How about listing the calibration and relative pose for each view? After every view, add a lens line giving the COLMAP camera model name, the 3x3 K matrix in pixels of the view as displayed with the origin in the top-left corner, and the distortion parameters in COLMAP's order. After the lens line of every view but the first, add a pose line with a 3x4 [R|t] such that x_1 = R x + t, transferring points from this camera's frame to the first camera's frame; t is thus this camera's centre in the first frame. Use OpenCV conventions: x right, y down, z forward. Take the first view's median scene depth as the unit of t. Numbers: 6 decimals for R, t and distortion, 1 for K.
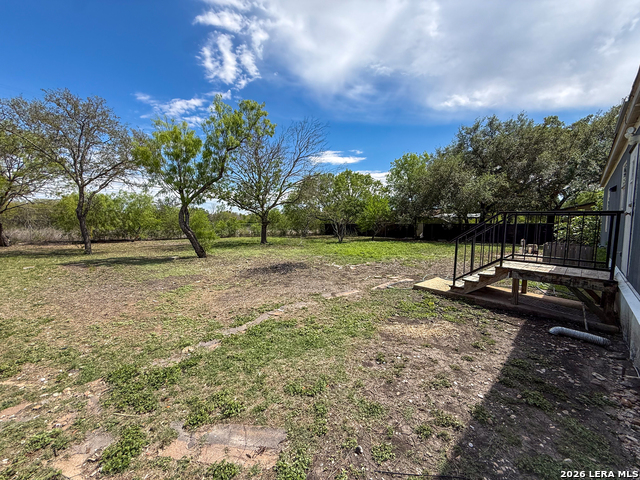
lens RADIAL K [[254.4, 0, 319.2], [0, 254.4, 242.0], [0, 0, 1]] dist [0.001368, 0.000014]
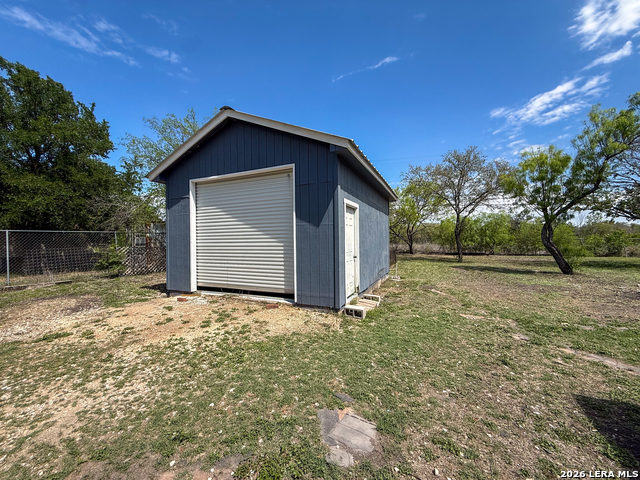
lens RADIAL K [[254.4, 0, 319.6], [0, 254.4, 238.7], [0, 0, 1]] dist [0.001368, 0.000014]
pose [[0.372119, -0.009403, -0.928138, 0.087501], [-0.059296, 0.997665, -0.033881, 0.014189], [0.926289, 0.067642, 0.370692, -0.239098]]
